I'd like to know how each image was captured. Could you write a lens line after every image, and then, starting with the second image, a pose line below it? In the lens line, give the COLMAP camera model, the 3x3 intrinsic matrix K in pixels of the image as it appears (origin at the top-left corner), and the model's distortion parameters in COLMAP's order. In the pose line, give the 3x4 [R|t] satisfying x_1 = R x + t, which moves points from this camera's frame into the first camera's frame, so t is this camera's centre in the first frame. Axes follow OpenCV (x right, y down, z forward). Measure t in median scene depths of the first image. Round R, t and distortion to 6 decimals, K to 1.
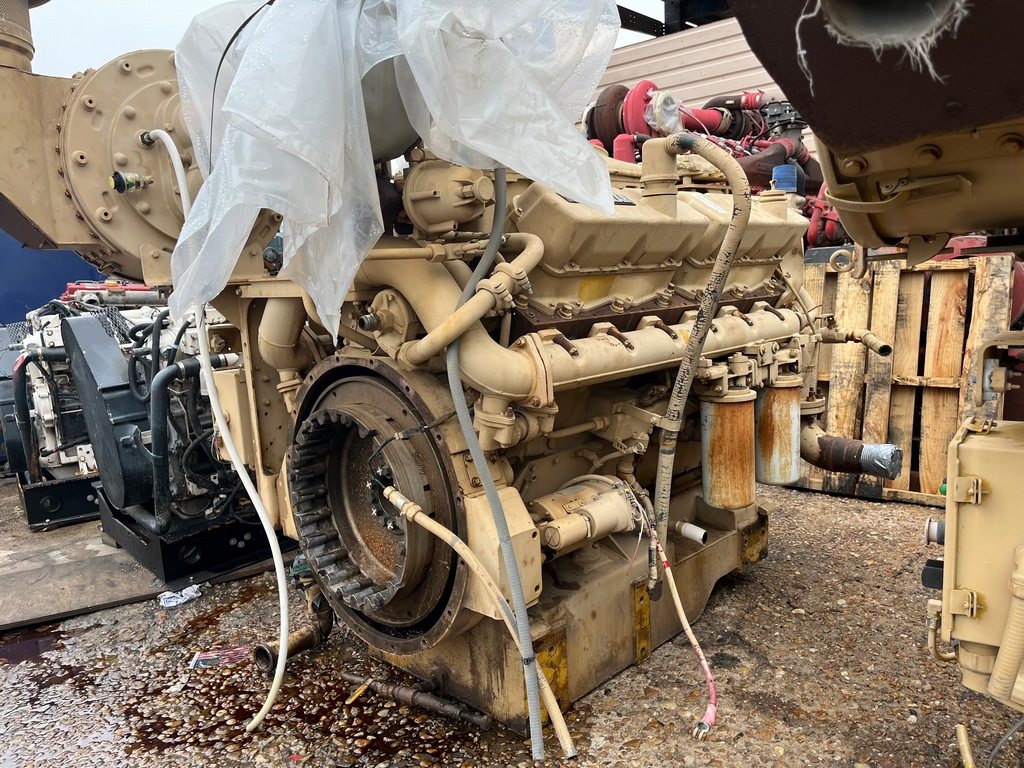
lens RADIAL K [[783.3, 0, 510.1], [0, 783.3, 388.5], [0, 0, 1]] dist [0.008437, -0.009221]
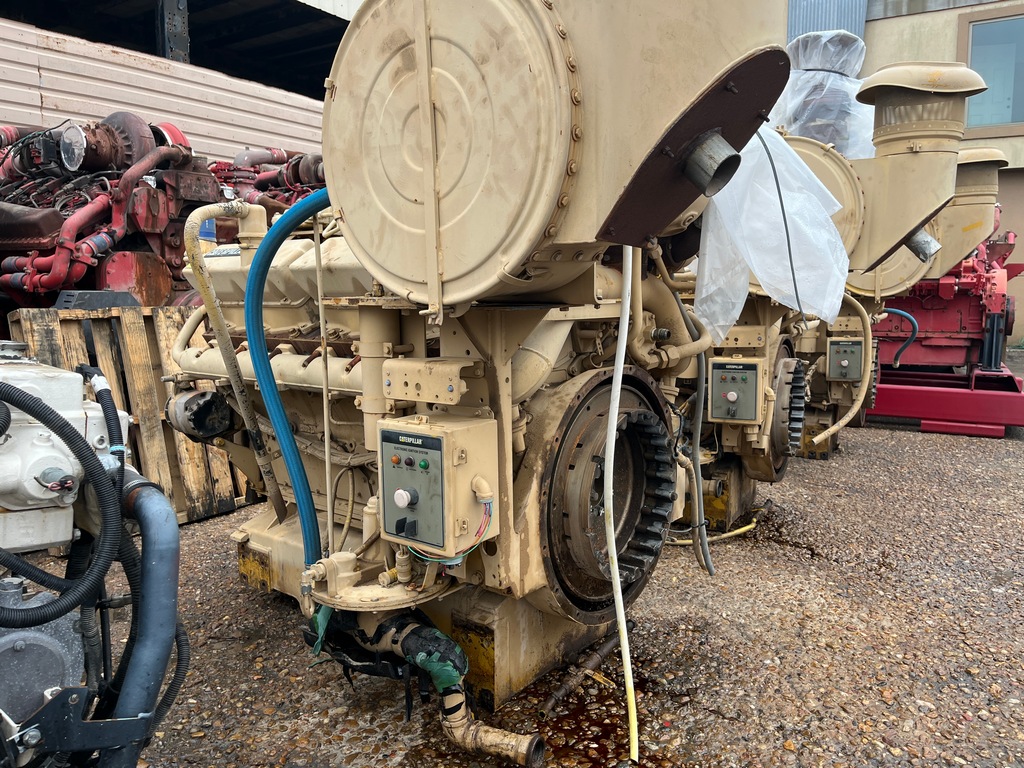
lens RADIAL K [[784.9, 0, 512.0], [0, 784.9, 384.0], [0, 0, 1]] dist [0.001484, -0.001065]
pose [[-0.100859, -0.068786, 0.992520, -1.148408], [0.161314, 0.983276, 0.084538, -0.118672], [-0.981736, 0.168634, -0.088076, 1.082253]]
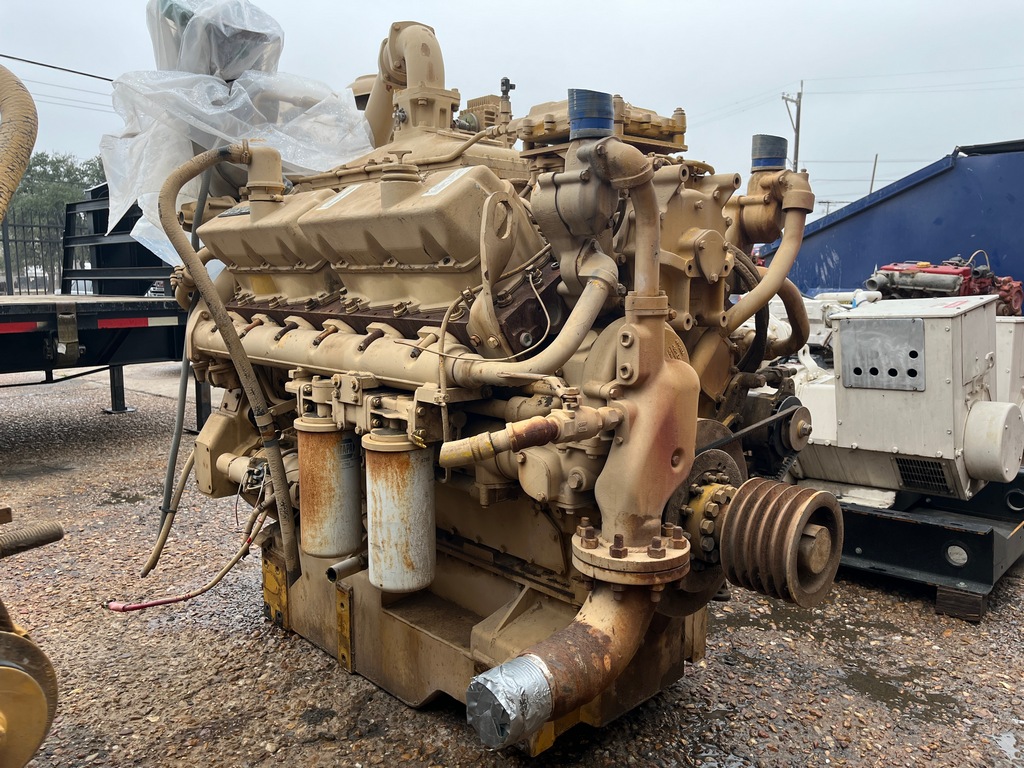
lens RADIAL K [[784.9, 0, 512.0], [0, 784.9, 384.0], [0, 0, 1]] dist [0.001484, -0.001065]
pose [[-0.024367, 0.184539, -0.982523, 1.129635], [-0.148021, 0.971316, 0.186105, -0.226375], [0.988684, 0.149969, 0.003647, 1.219505]]
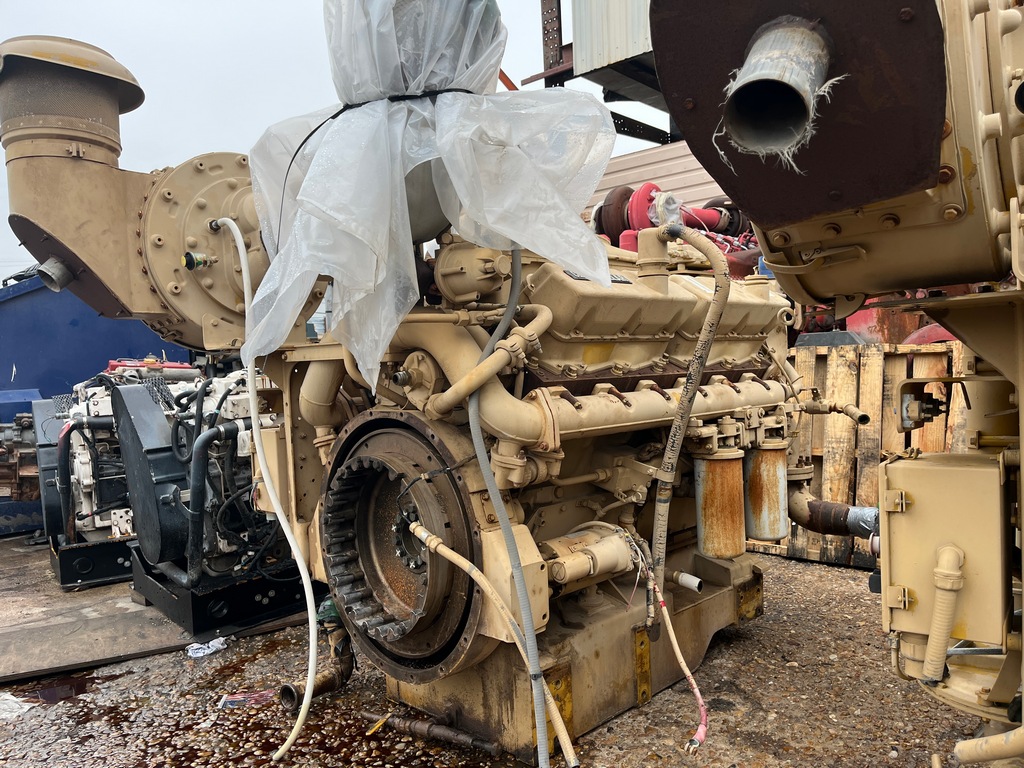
lens RADIAL K [[784.9, 0, 512.0], [0, 784.9, 384.0], [0, 0, 1]] dist [0.001484, -0.001065]
pose [[0.999837, 0.011810, -0.013643, -0.000339], [-0.013407, 0.992234, -0.123658, 0.053024], [0.012076, 0.123820, 0.992231, -0.121582]]
